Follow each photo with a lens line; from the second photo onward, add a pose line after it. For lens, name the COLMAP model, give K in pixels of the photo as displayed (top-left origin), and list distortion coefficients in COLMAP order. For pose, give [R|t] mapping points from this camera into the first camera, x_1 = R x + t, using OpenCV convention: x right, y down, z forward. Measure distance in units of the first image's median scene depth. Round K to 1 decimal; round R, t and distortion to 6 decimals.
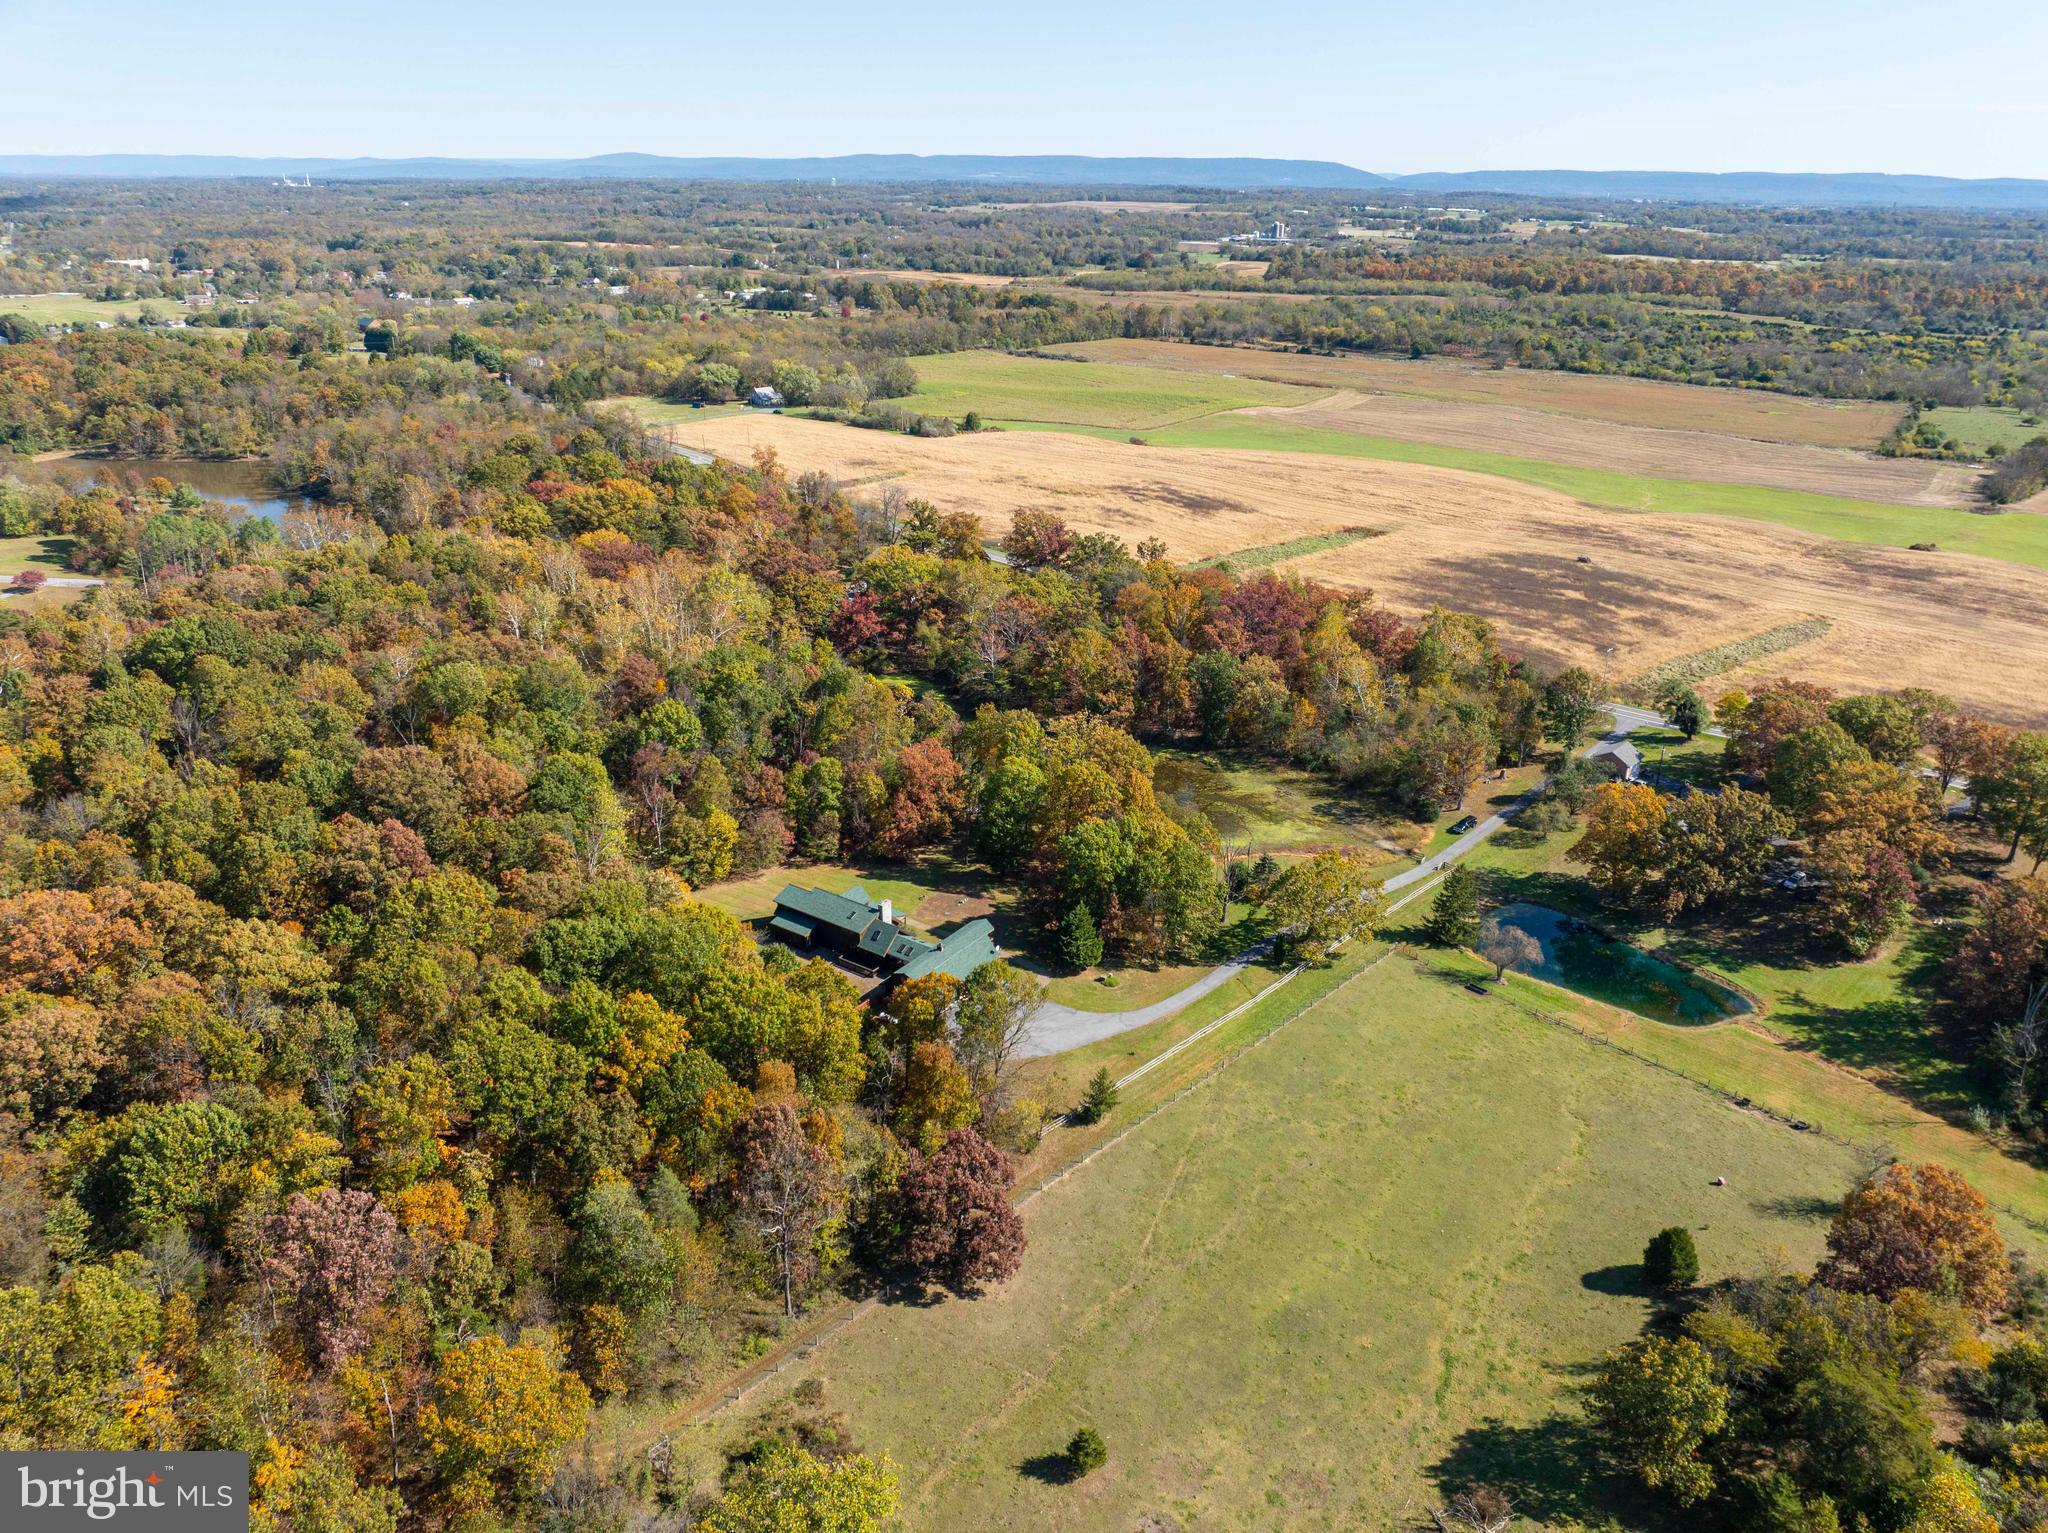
lens RADIAL K [[1431.6, 0, 1033.4], [0, 1431.6, 764.5], [0, 0, 1]] dist [-0.043043, 0.004715]
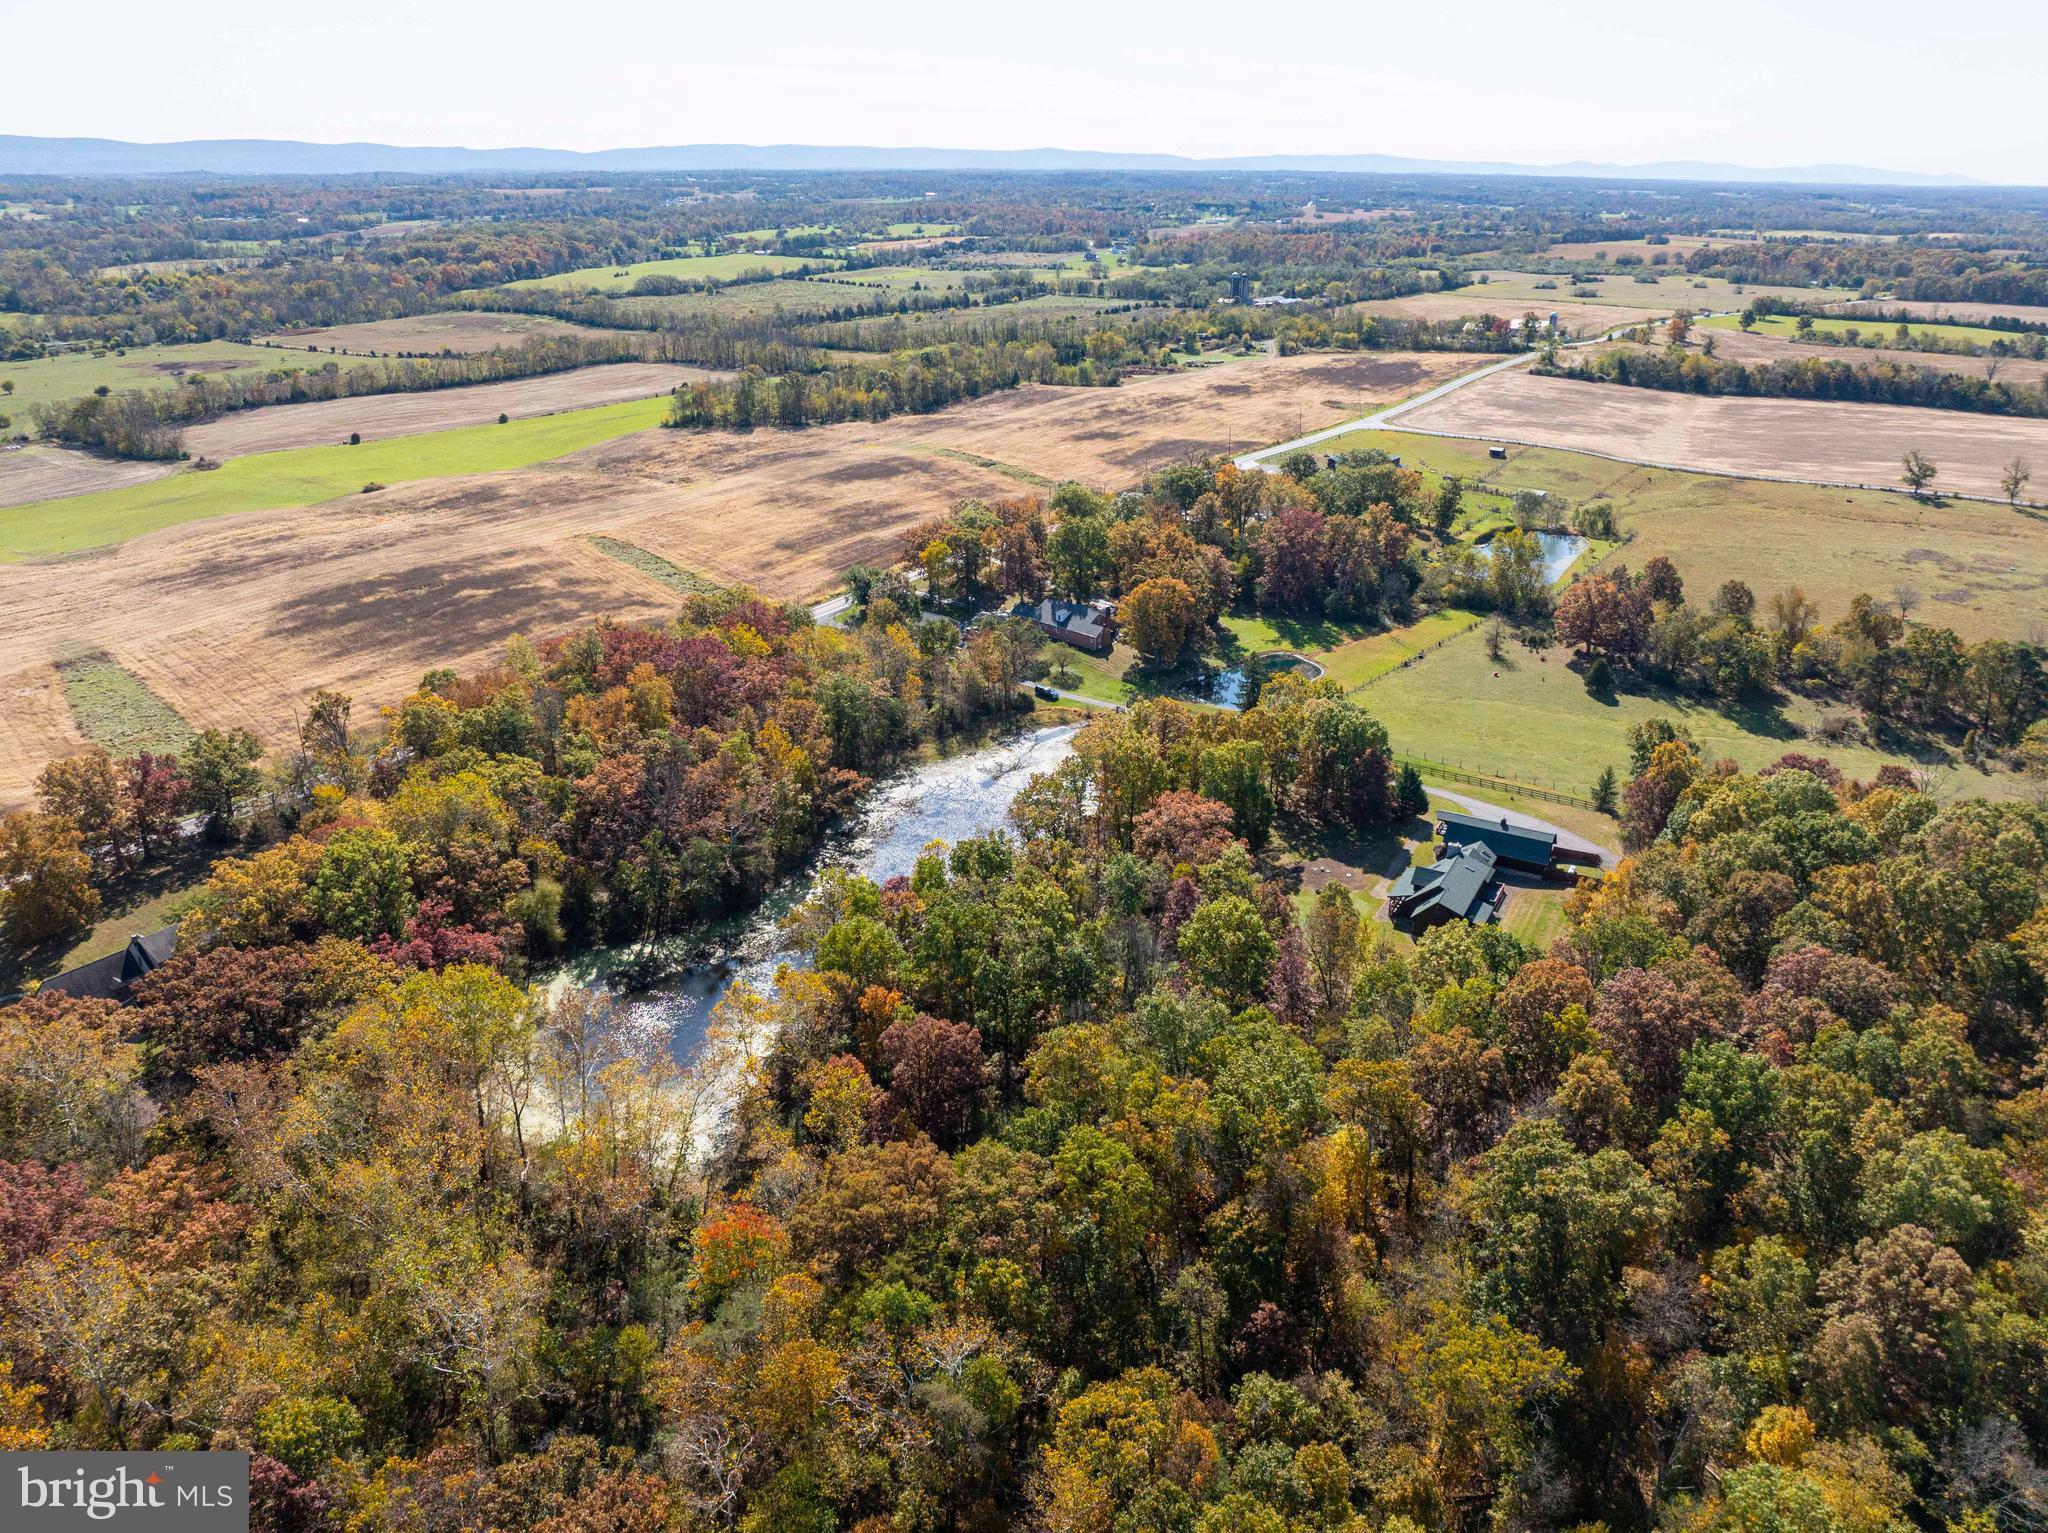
lens RADIAL K [[1431.6, 0, 1033.4], [0, 1431.6, 764.5], [0, 0, 1]] dist [-0.043043, 0.004715]
pose [[-0.091615, -0.398112, 0.912751, -0.304828], [0.372109, 0.836517, 0.402211, -0.147131], [-0.923657, 0.376491, 0.071504, 0.358239]]
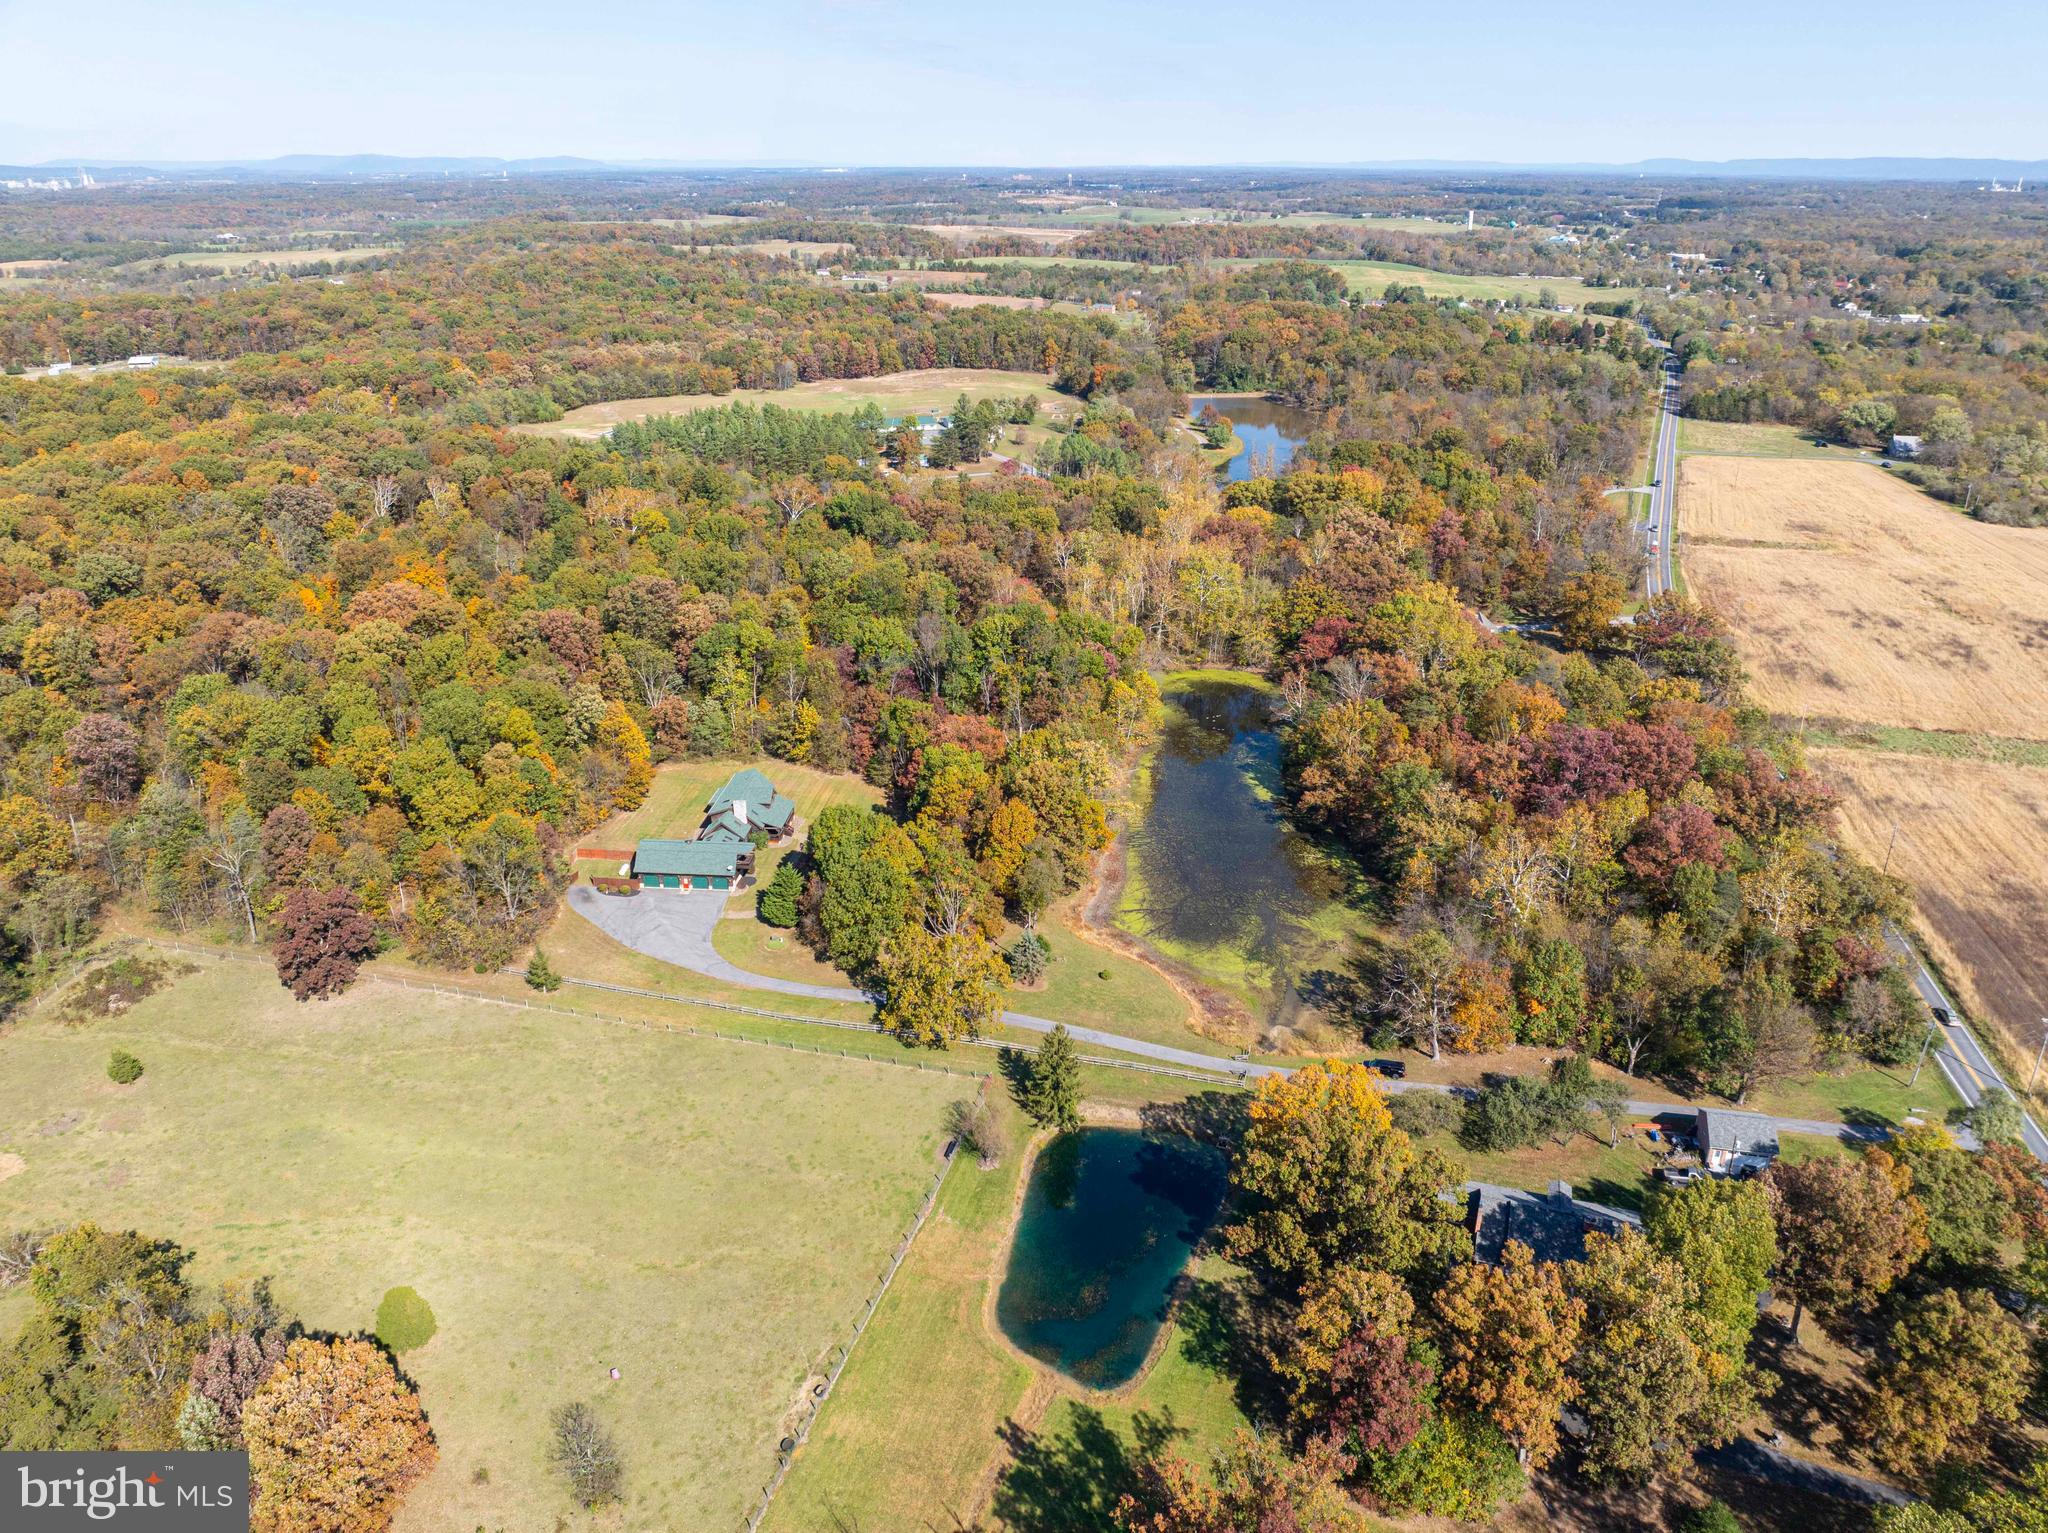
lens RADIAL K [[1431.6, 0, 1033.4], [0, 1431.6, 764.5], [0, 0, 1]] dist [-0.043043, 0.004715]
pose [[0.498991, 0.325664, -0.803089, 0.280174], [-0.327693, 0.928804, 0.173035, -0.062682], [0.802263, 0.176824, 0.570182, 0.160609]]
